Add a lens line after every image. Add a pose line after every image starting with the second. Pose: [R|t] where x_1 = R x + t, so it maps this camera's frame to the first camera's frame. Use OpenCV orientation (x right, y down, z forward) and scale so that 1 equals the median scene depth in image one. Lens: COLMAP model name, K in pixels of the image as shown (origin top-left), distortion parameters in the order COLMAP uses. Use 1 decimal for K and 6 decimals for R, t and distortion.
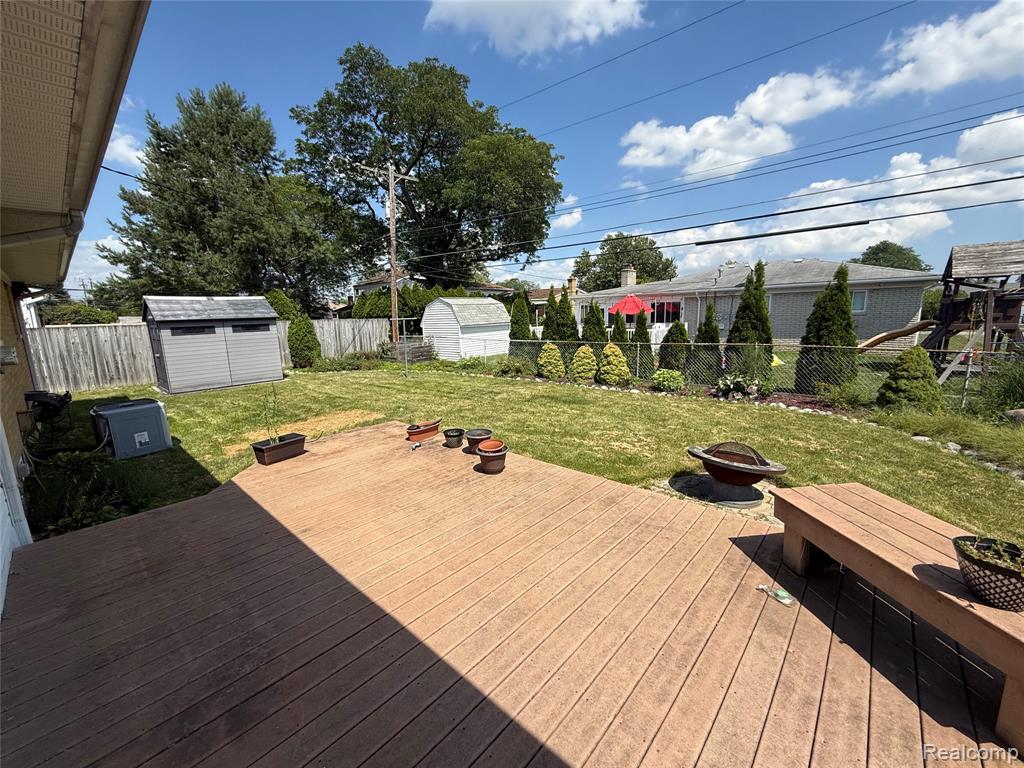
lens RADIAL K [[411.5, 0, 510.7], [0, 411.5, 385.4], [0, 0, 1]] dist [-0.002699, -0.000197]
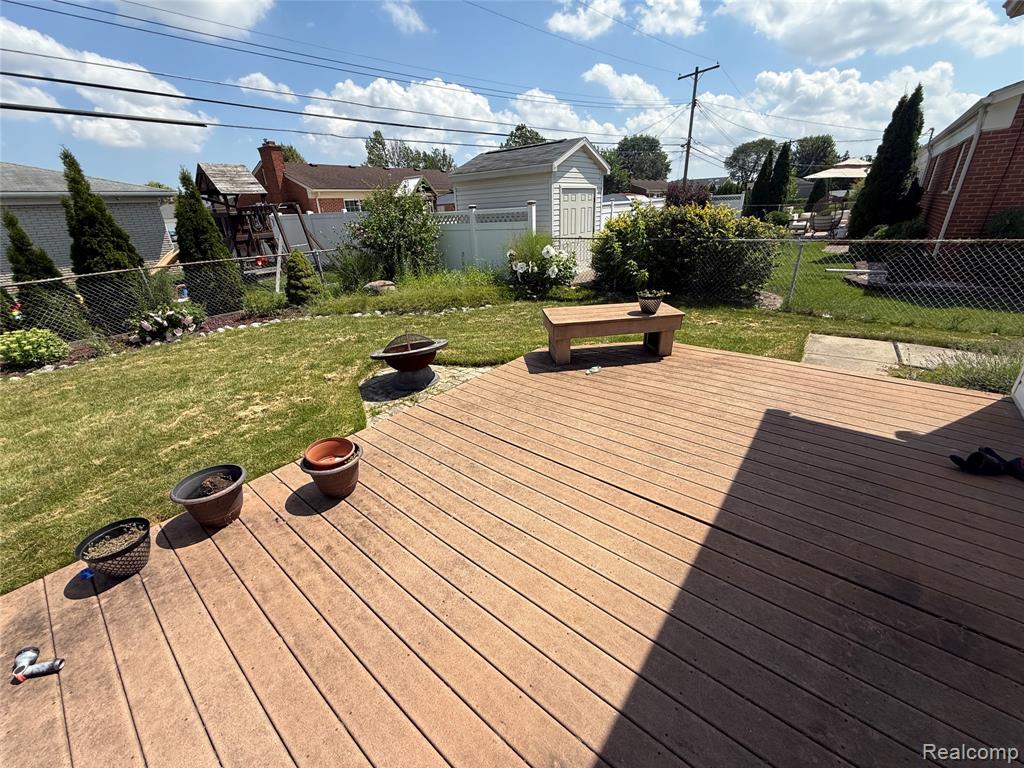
lens RADIAL K [[411.5, 0, 509.2], [0, 411.5, 381.2], [0, 0, 1]] dist [-0.002699, -0.000197]
pose [[-0.053111, -0.364083, 0.929851, -0.394672], [0.210571, 0.906144, 0.366828, -0.068831], [-0.976135, 0.215283, 0.028539, 0.521235]]
